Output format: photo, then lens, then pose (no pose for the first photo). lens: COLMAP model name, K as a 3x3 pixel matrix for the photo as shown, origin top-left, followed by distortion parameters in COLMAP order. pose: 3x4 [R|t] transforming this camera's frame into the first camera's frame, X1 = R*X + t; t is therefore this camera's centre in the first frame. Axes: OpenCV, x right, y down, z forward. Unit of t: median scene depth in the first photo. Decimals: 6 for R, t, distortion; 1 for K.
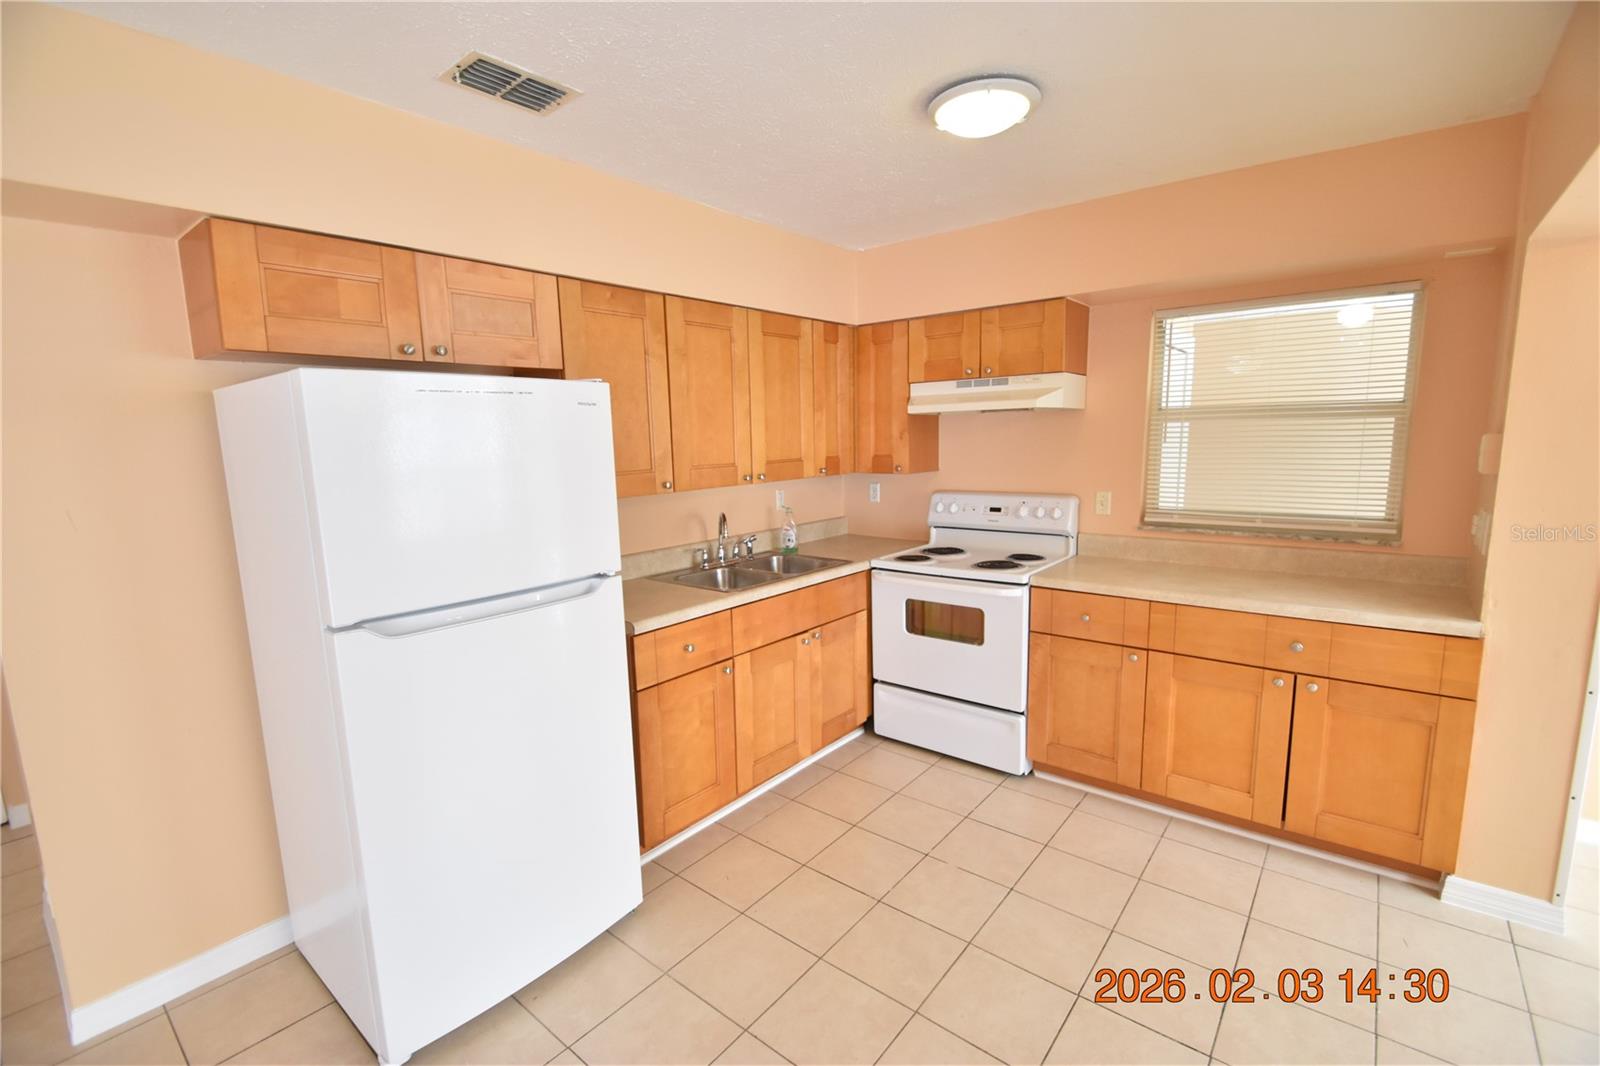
lens RADIAL K [[702.5, 0, 797.0], [0, 702.5, 541.7], [0, 0, 1]] dist [0.017957, -0.019166]
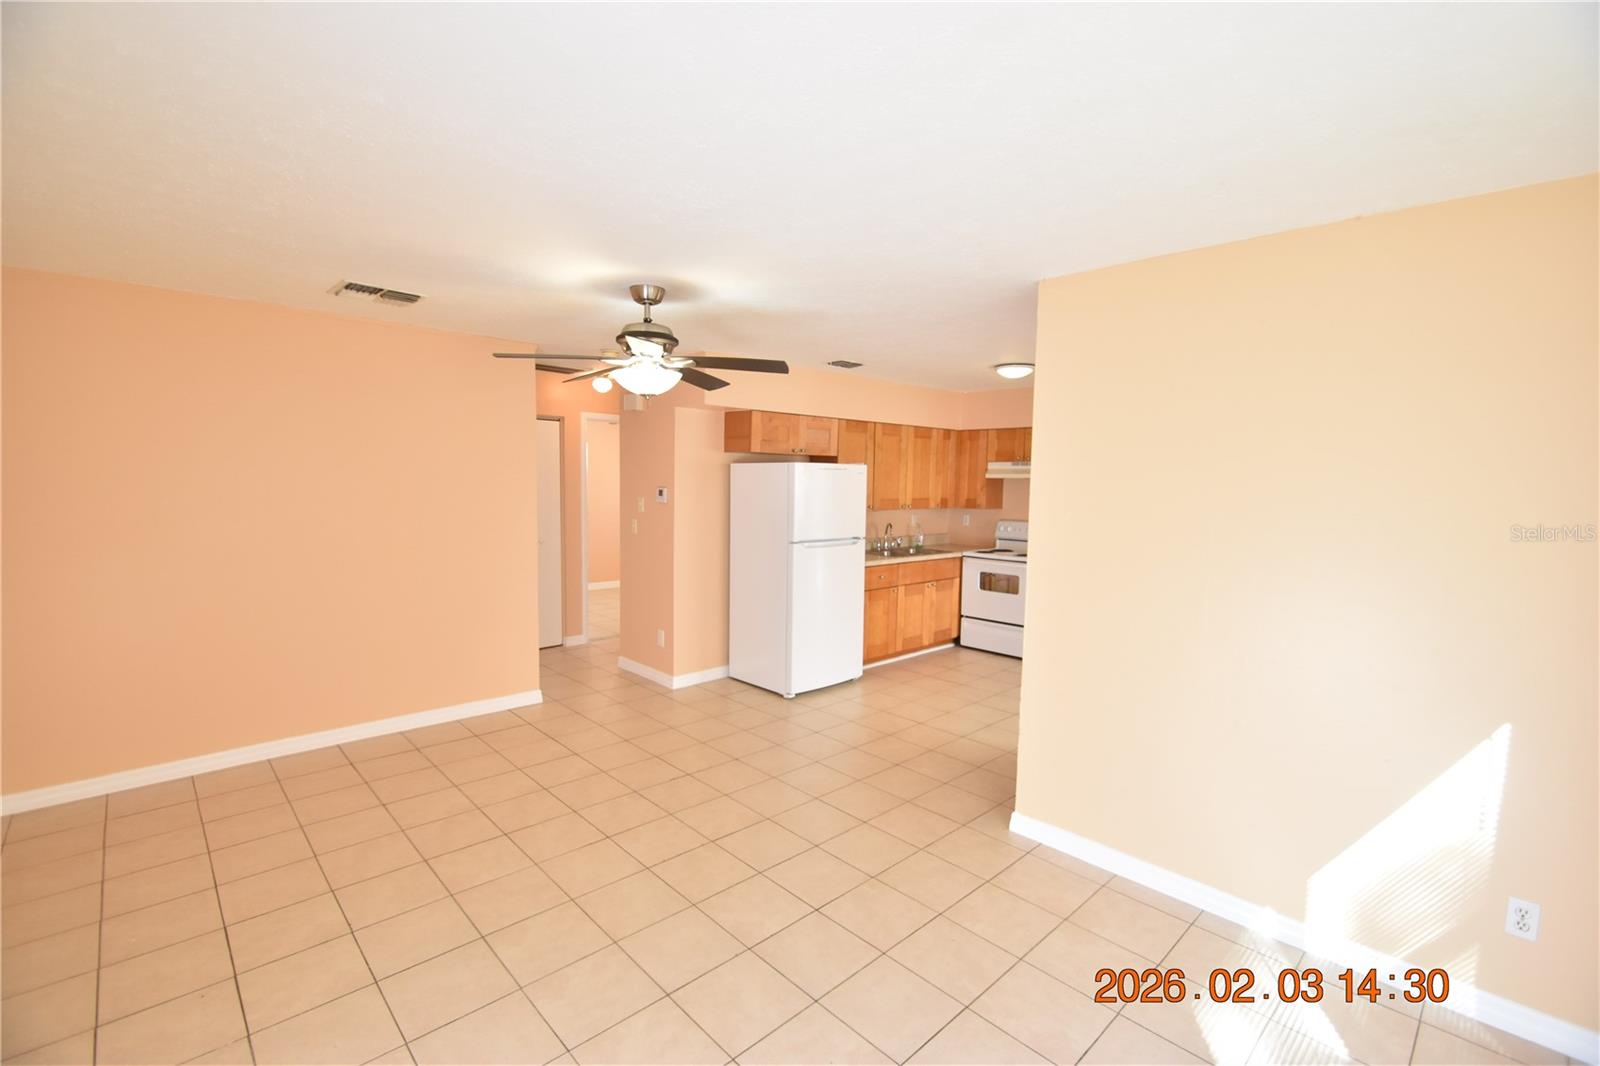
lens RADIAL K [[702.5, 0, 797.0], [0, 702.5, 541.7], [0, 0, 1]] dist [0.017957, -0.019166]
pose [[0.991564, 0.050535, -0.119363, -0.120604], [-0.058041, 0.996494, -0.060261, 0.144132], [0.115900, 0.066680, 0.991020, -0.995436]]
